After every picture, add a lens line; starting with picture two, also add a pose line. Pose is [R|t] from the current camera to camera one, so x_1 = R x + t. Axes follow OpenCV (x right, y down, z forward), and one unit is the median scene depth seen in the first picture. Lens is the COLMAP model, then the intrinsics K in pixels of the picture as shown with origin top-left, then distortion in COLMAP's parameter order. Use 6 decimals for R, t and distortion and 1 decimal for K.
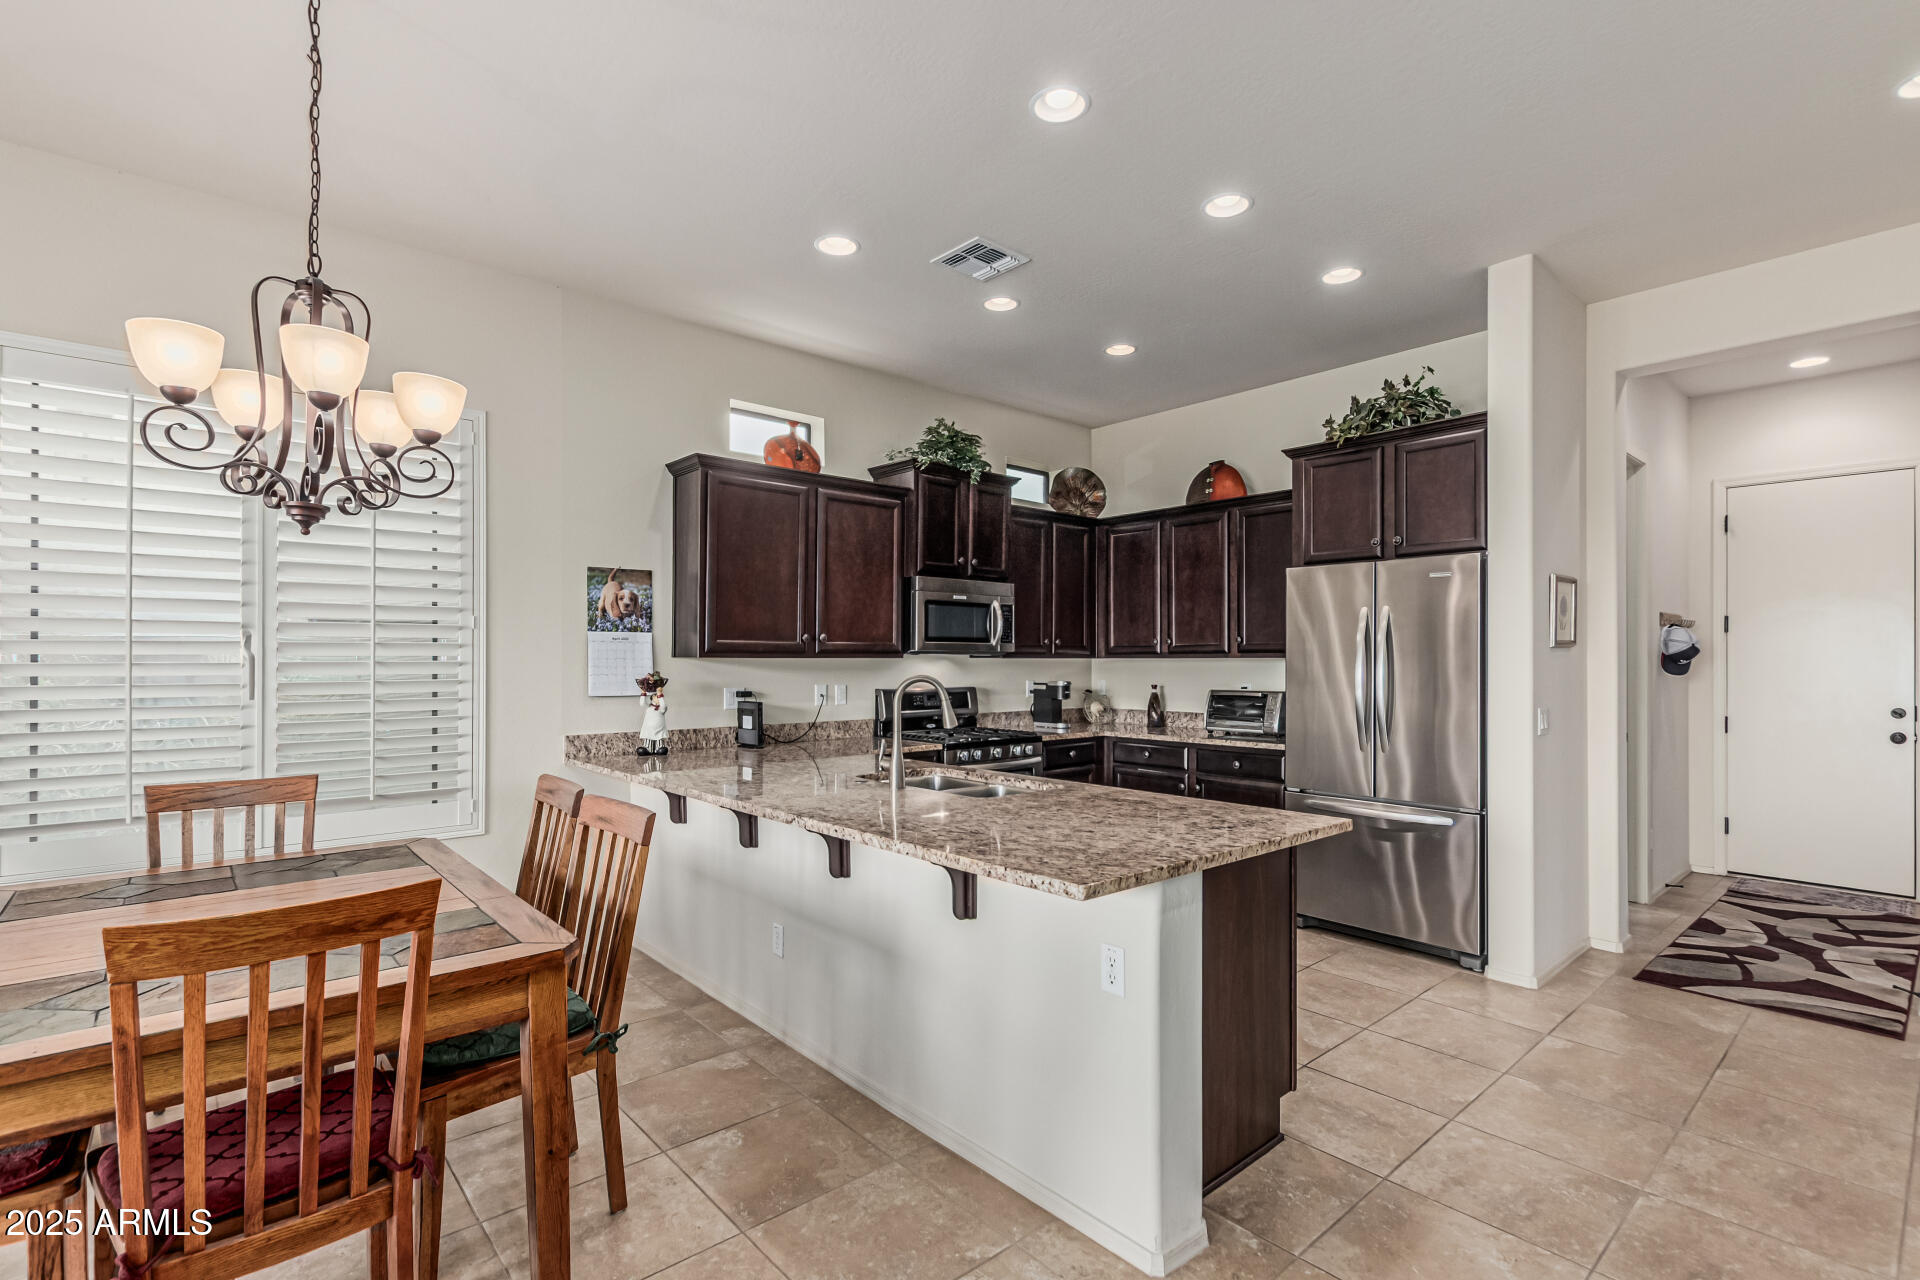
lens RADIAL K [[884.9, 0, 961.8], [0, 884.9, 661.4], [0, 0, 1]] dist [0.004012, 0.000219]
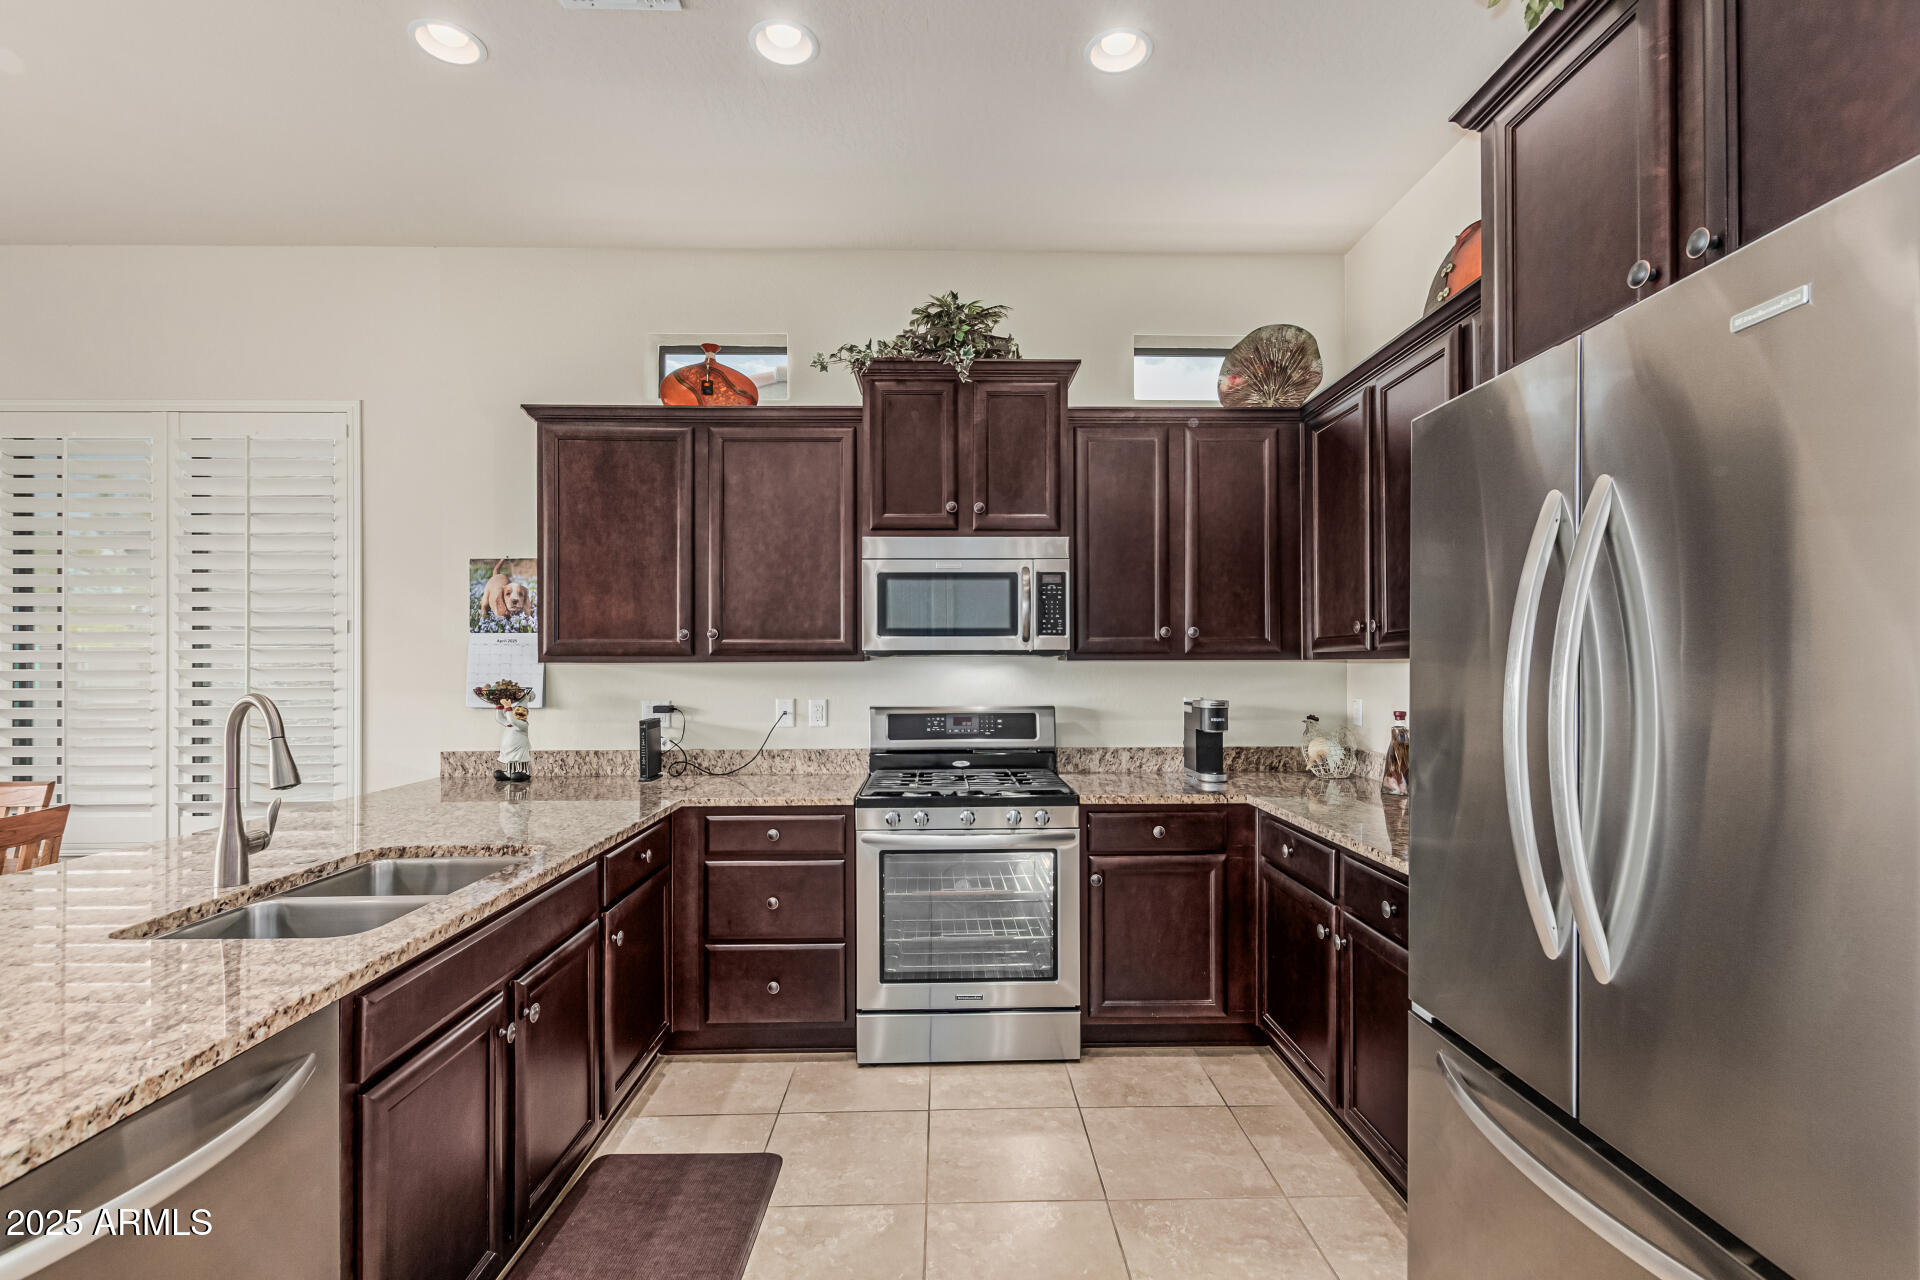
lens RADIAL K [[884.9, 0, 961.8], [0, 884.9, 661.4], [0, 0, 1]] dist [0.004012, 0.000219]
pose [[0.761036, -0.004444, -0.648695, 0.453337], [0.003426, 0.999990, -0.002831, -0.001690], [0.648701, -0.000068, 0.761043, 0.572935]]
